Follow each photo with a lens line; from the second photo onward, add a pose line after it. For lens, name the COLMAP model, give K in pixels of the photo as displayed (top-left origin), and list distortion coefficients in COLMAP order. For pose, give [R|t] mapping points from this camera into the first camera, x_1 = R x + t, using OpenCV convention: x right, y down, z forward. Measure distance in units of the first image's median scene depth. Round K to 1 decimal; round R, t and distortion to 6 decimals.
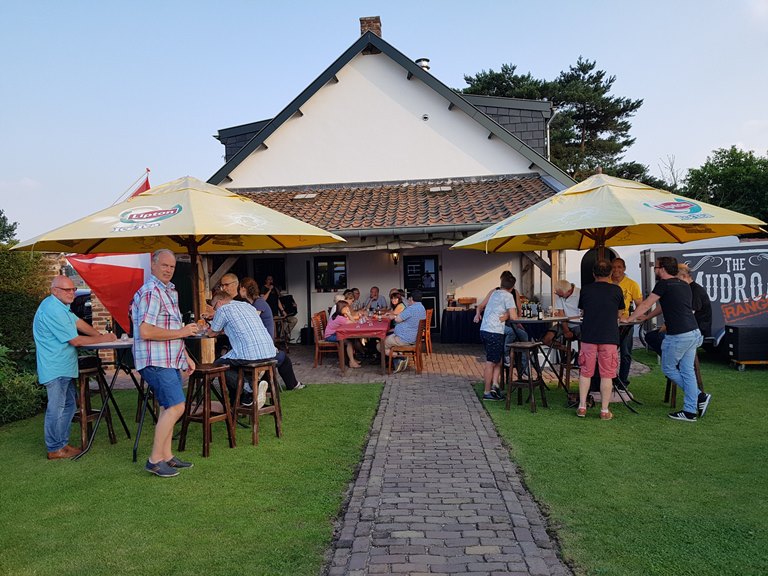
lens RADIAL K [[576.2, 0, 376.4], [0, 576.2, 288.1], [0, 0, 1]] dist [0.061422, -0.033651]
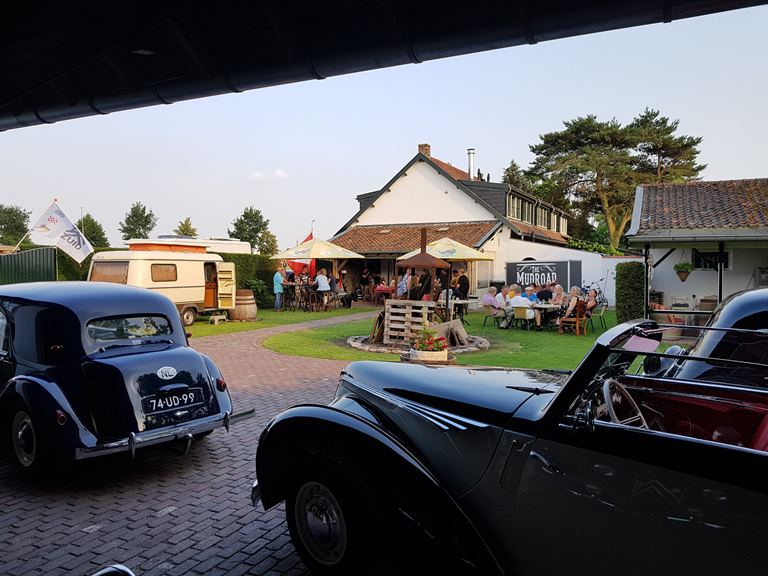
lens RADIAL K [[576.2, 0, 381.4], [0, 576.2, 292.7], [0, 0, 1]] dist [0.061422, -0.033651]
pose [[0.937222, 0.046149, -0.345667, 0.830316], [-0.038318, 0.998831, 0.029458, 0.007735], [0.346622, -0.014363, 0.937895, -1.379250]]
